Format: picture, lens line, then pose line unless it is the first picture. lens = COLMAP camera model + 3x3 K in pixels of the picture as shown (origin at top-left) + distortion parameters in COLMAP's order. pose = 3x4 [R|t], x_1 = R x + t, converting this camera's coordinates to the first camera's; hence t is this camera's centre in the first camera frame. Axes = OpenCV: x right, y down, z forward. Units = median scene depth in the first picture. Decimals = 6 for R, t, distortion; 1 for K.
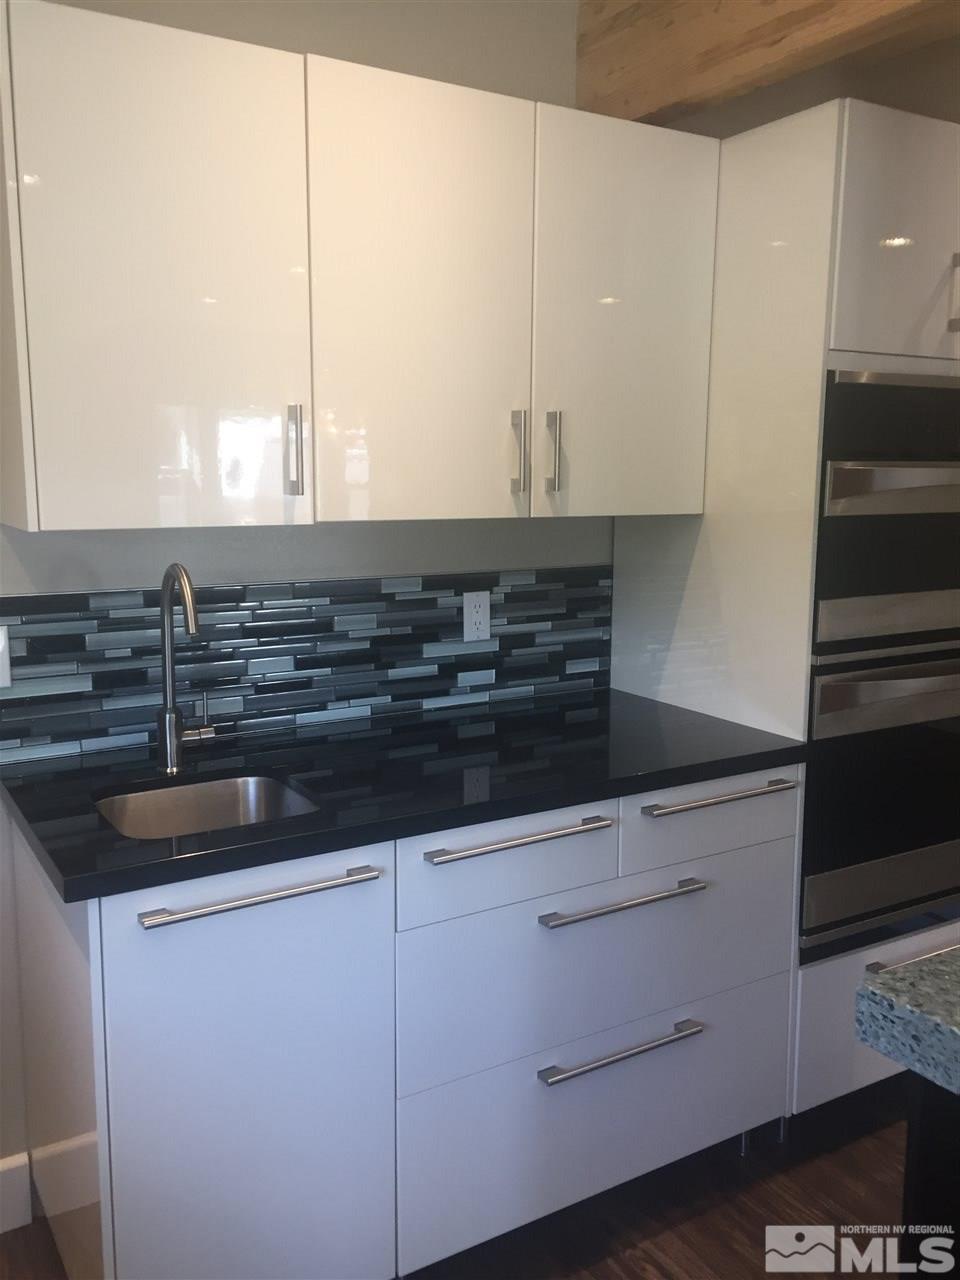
lens RADIAL K [[1086.3, 0, 475.1], [0, 1086.3, 638.9], [0, 0, 1]] dist [0.066589, 0.006591]
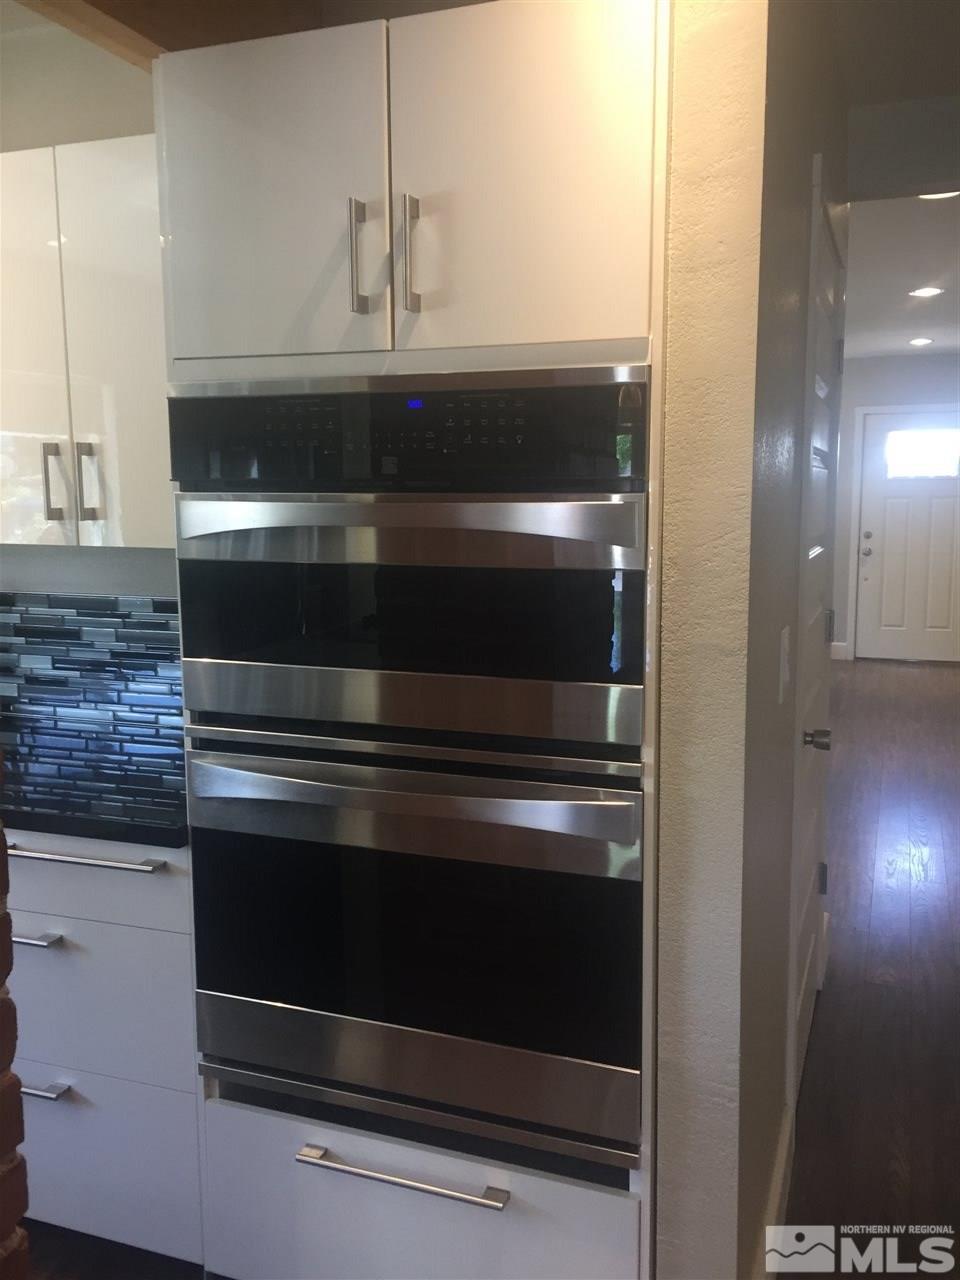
lens RADIAL K [[1088.5, 0, 480.0], [0, 1088.5, 640.0], [0, 0, 1]] dist [0.063722, -0.009813]
pose [[0.623361, 0.102458, -0.775193, 0.994542], [-0.120205, 0.992150, 0.034473, -0.094443], [0.772640, 0.071693, 0.630784, 0.582975]]
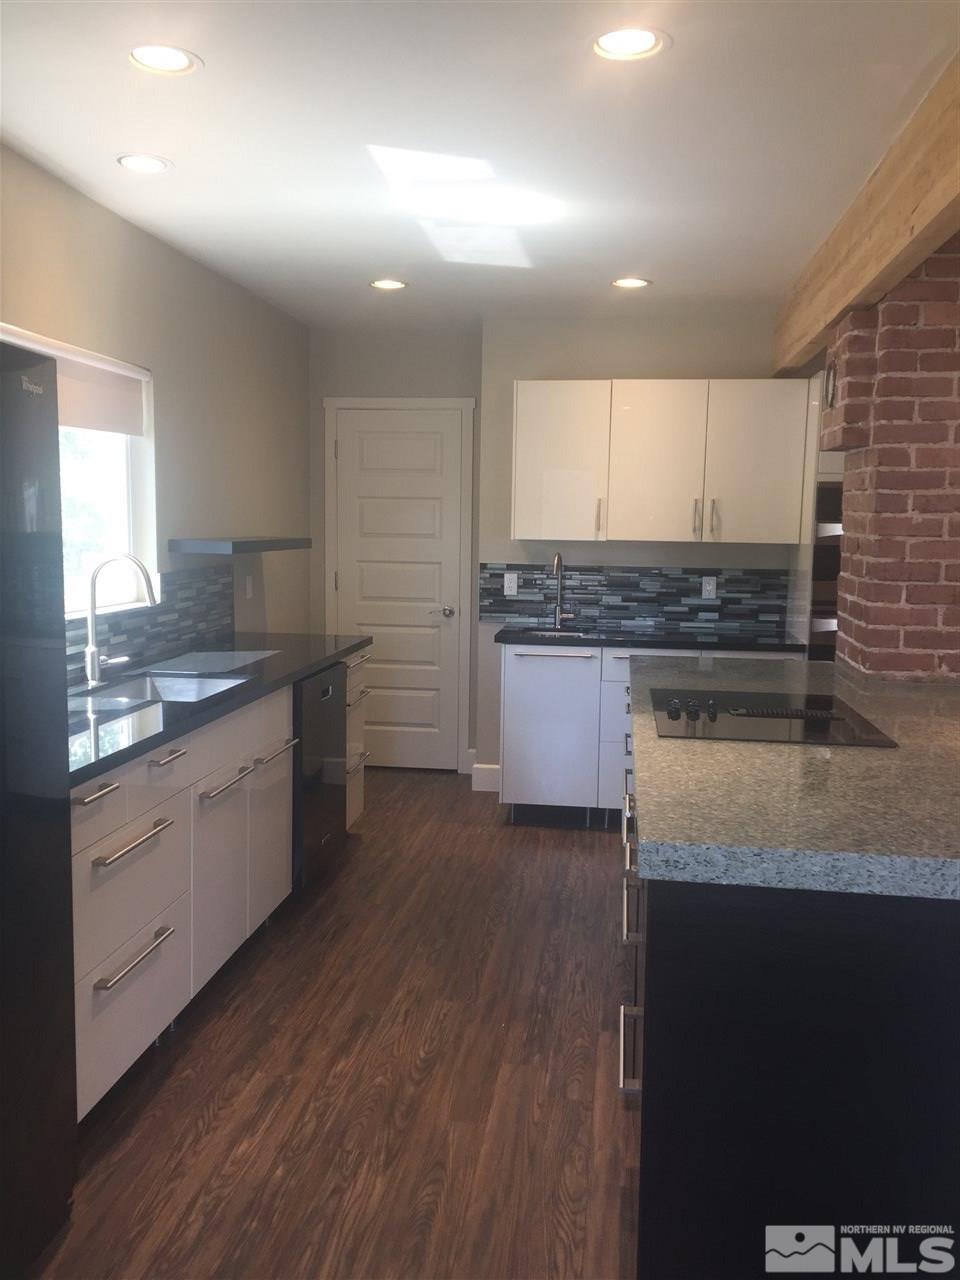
lens RADIAL K [[1086.3, 0, 475.1], [0, 1086.3, 638.9], [0, 0, 1]] dist [0.066589, 0.006591]
pose [[0.772129, 0.078769, -0.630565, 1.103527], [-0.111277, 0.993715, -0.012126, 0.172682], [0.625647, 0.079531, 0.776042, -1.083906]]
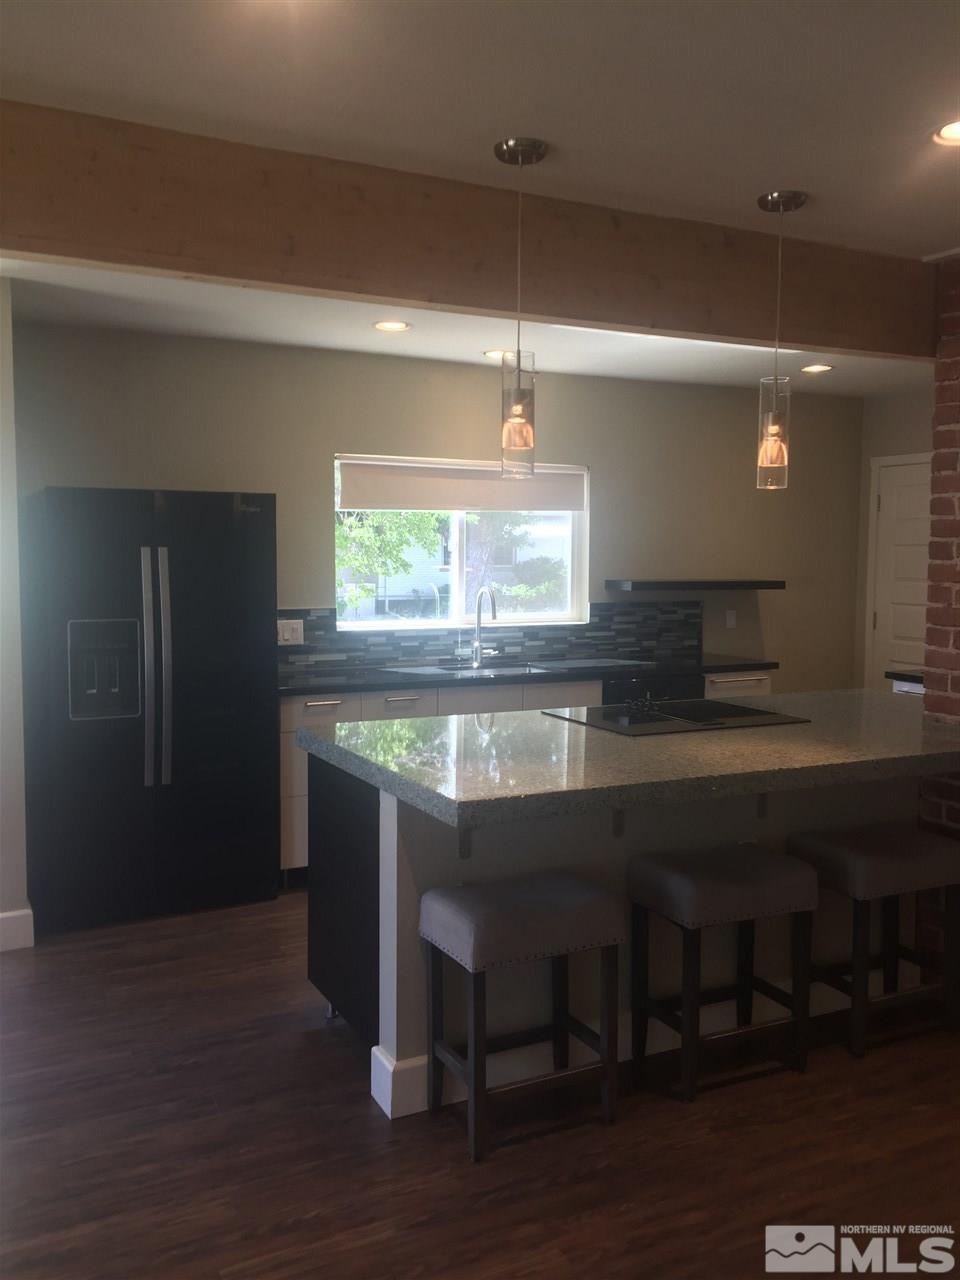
lens RADIAL K [[1086.3, 0, 475.1], [0, 1086.3, 638.9], [0, 0, 1]] dist [0.066589, 0.006591]
pose [[-0.089681, 0.076430, -0.993034, 2.195701], [-0.160720, 0.982873, 0.090162, -0.004574], [0.982917, 0.167686, -0.075861, -0.086607]]
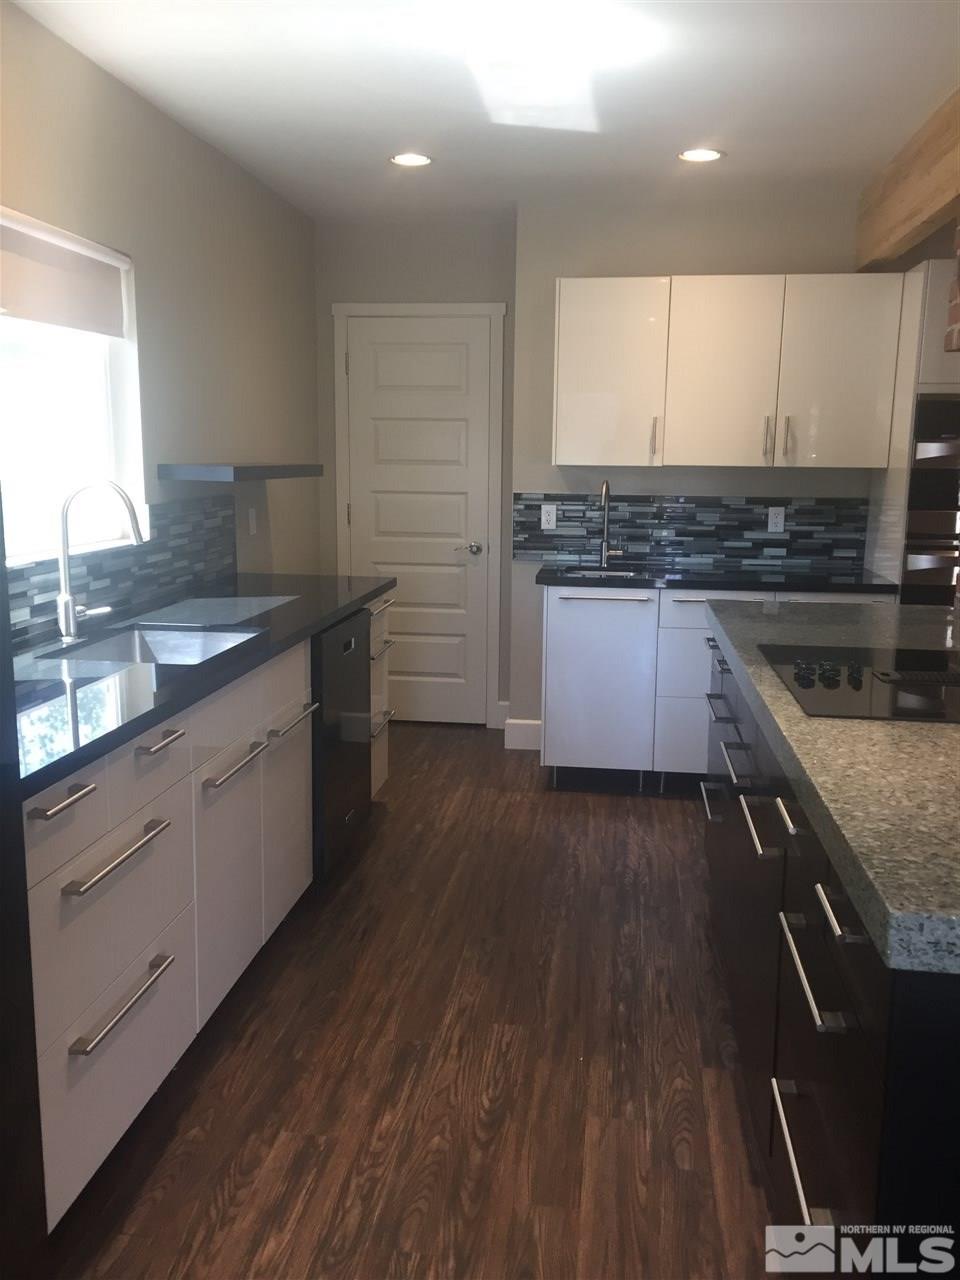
lens RADIAL K [[1088.5, 0, 480.0], [0, 1088.5, 640.0], [0, 0, 1]] dist [0.063722, -0.009813]
pose [[0.776947, 0.113235, -0.619298, 0.875393], [-0.106936, 0.993134, 0.047431, 0.166354], [0.620417, 0.029374, 0.783722, -0.918300]]
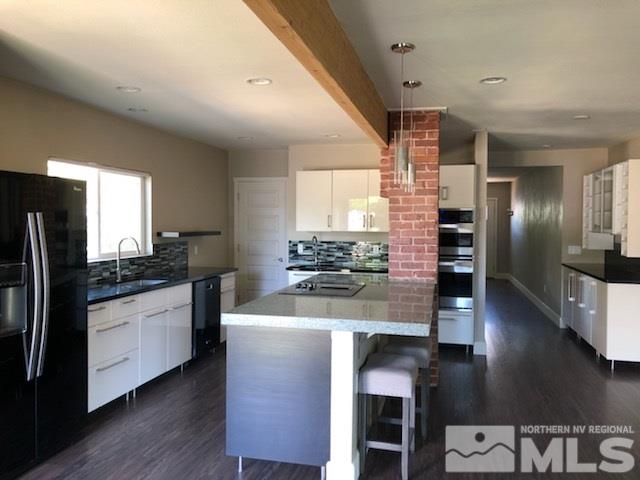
lens RADIAL K [[519.5, 0, 320.0], [0, 519.5, 240.0], [0, 0, 1]] dist [0.052400, -0.004769]
pose [[0.706241, 0.024996, -0.707530, 1.798472], [-0.112365, 0.990667, -0.077161, 0.181254], [0.698998, 0.133996, 0.702458, -1.172158]]
